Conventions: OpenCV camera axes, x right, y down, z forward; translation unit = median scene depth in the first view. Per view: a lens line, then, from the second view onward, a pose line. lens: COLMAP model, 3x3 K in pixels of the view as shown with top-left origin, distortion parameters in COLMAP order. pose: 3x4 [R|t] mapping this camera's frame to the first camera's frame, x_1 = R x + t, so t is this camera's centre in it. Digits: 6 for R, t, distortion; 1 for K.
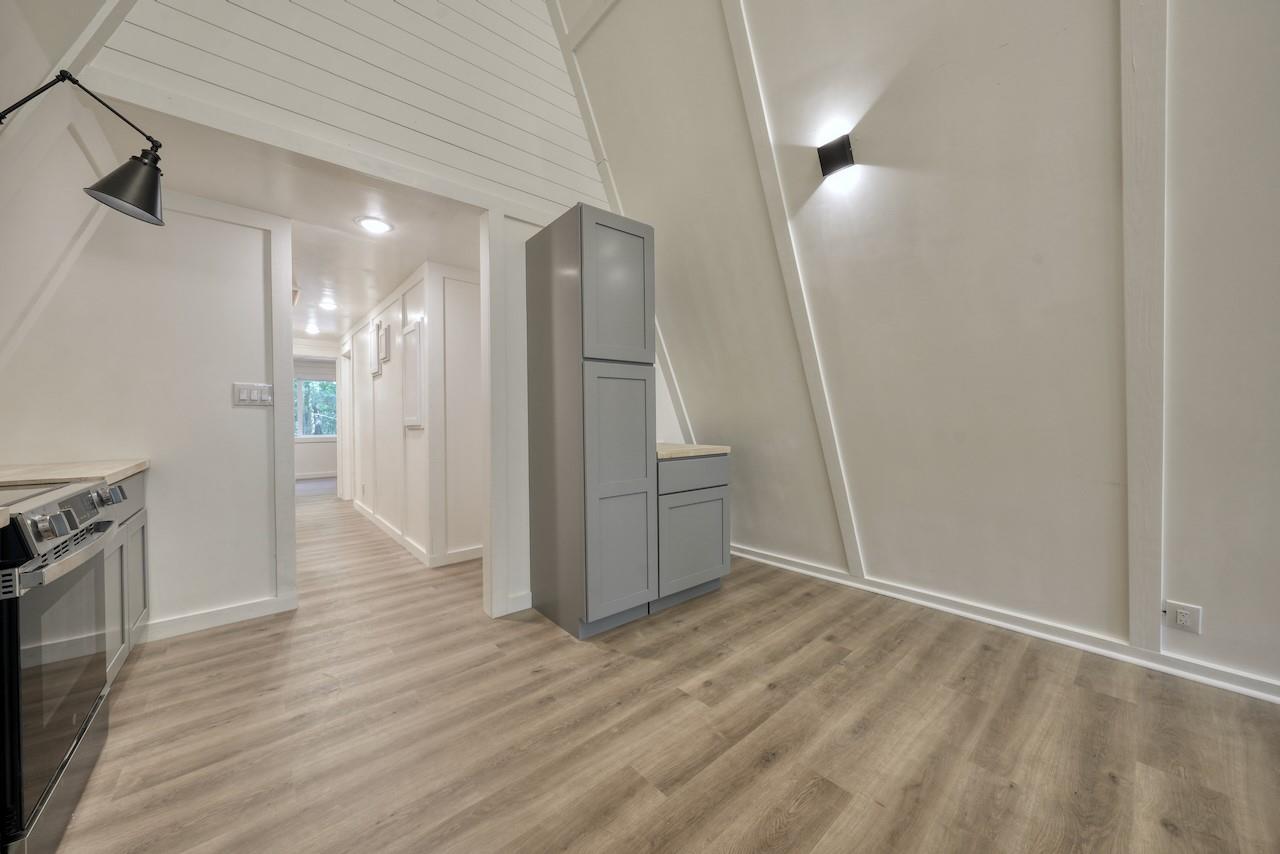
lens RADIAL K [[453.2, 0, 633.1], [0, 453.2, 426.8], [0, 0, 1]] dist [0.000100, 0.000087]
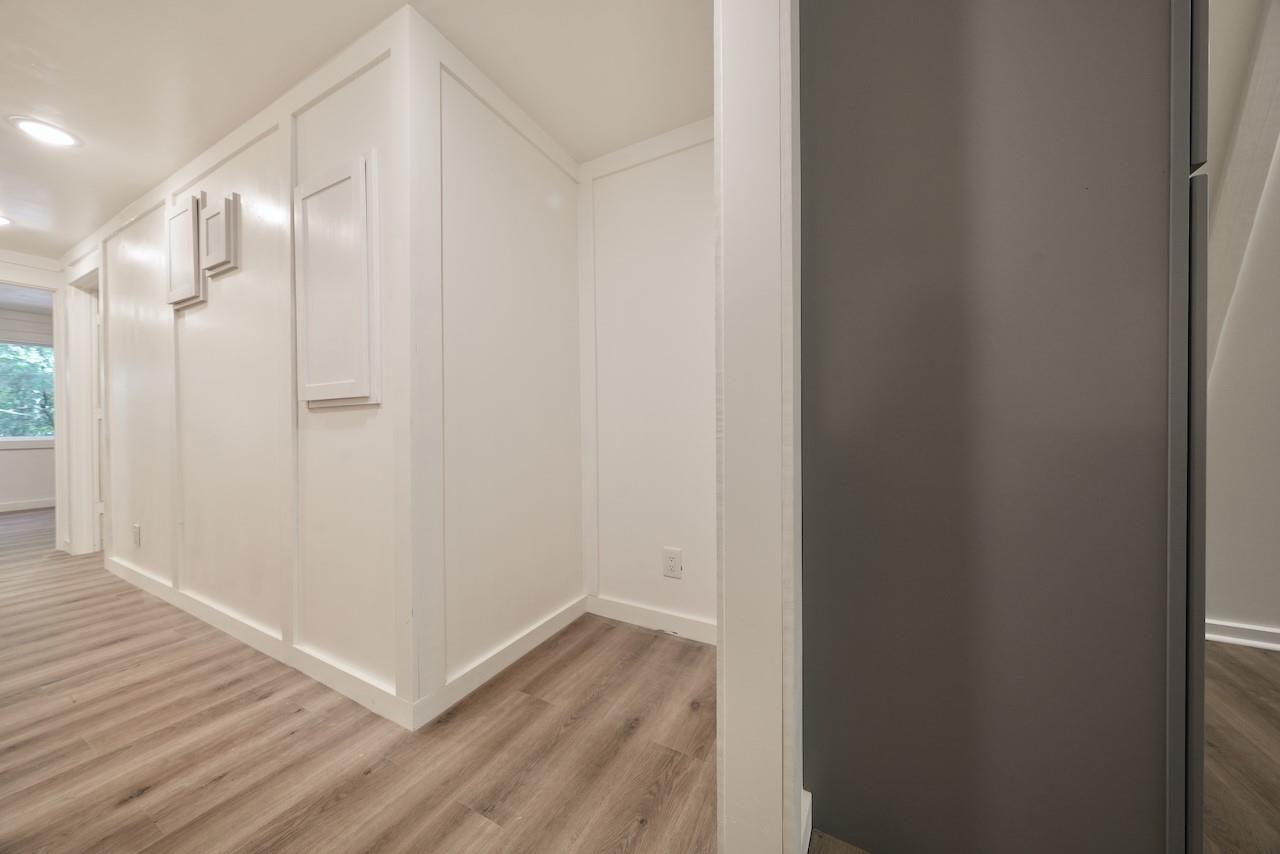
lens RADIAL K [[429.3, 0, 641.6], [0, 429.3, 426.5], [0, 0, 1]] dist [-0.002420, 0.000081]
pose [[0.927954, -0.001508, 0.372691, -0.285274], [0.003008, 0.999990, -0.003444, 0.020059], [-0.372682, 0.004317, 0.927949, 0.390420]]
